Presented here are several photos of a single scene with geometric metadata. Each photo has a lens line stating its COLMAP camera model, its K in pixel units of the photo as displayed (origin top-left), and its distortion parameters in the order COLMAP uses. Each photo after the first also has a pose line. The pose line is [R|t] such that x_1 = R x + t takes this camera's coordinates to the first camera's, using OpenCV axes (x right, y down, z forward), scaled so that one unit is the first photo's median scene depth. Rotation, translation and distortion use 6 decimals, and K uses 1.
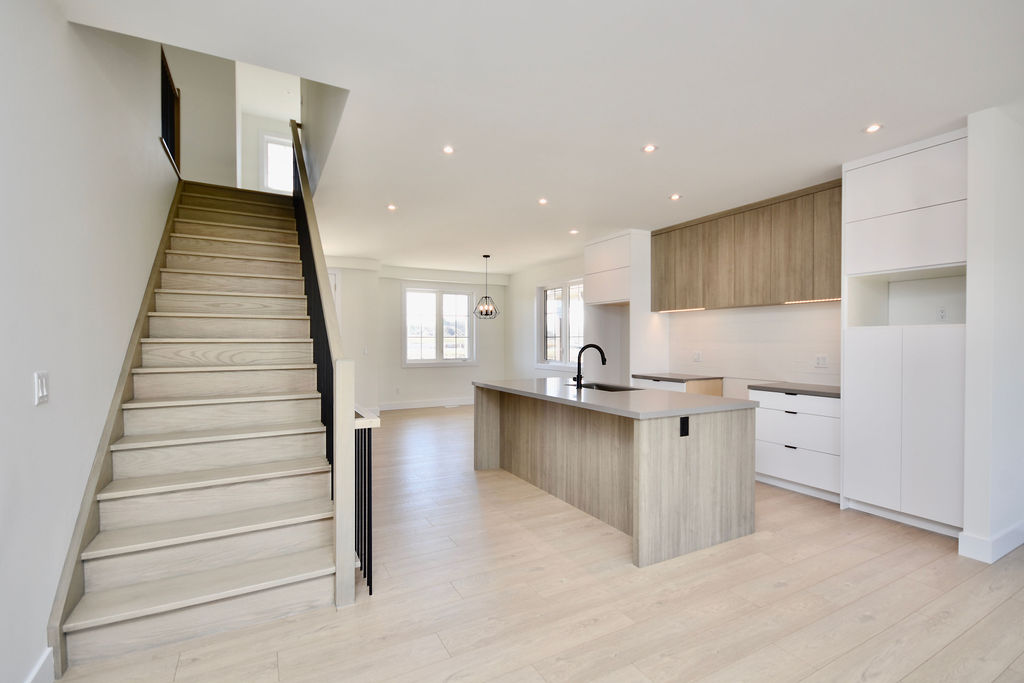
lens RADIAL K [[474.6, 0, 518.9], [0, 474.6, 342.3], [0, 0, 1]] dist [-0.000778, -0.000082]
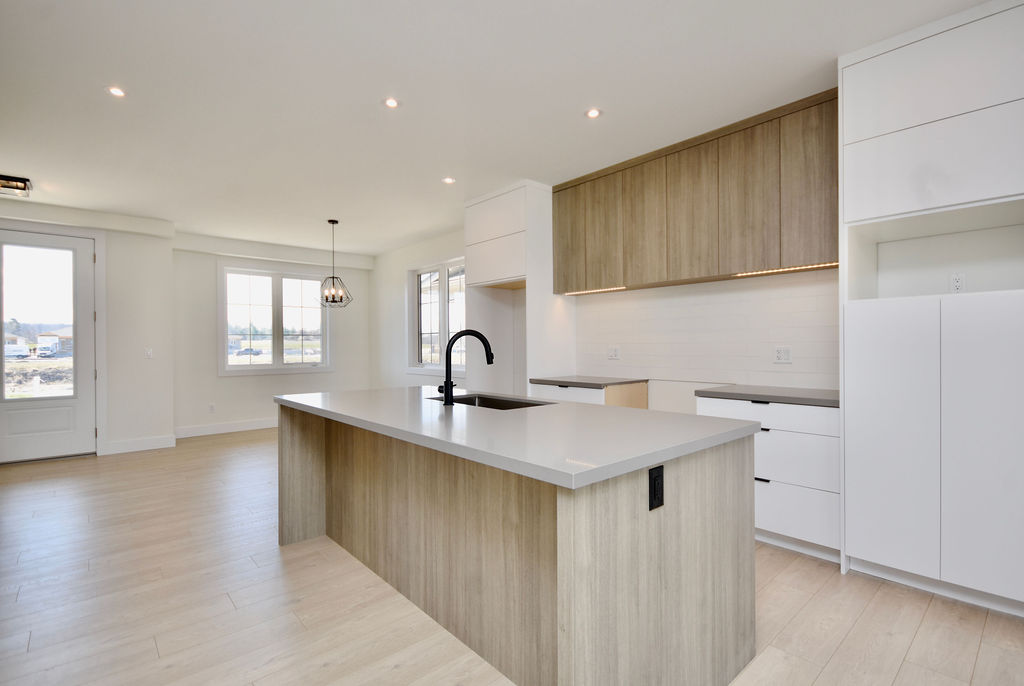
lens RADIAL K [[483.9, 0, 516.1], [0, 483.9, 344.9], [0, 0, 1]] dist [0.001294, -0.000058]
pose [[0.975185, -0.008280, 0.221235, 0.066586], [0.009162, 0.999954, -0.002959, 0.021954], [-0.221201, 0.004913, 0.975216, 0.346348]]
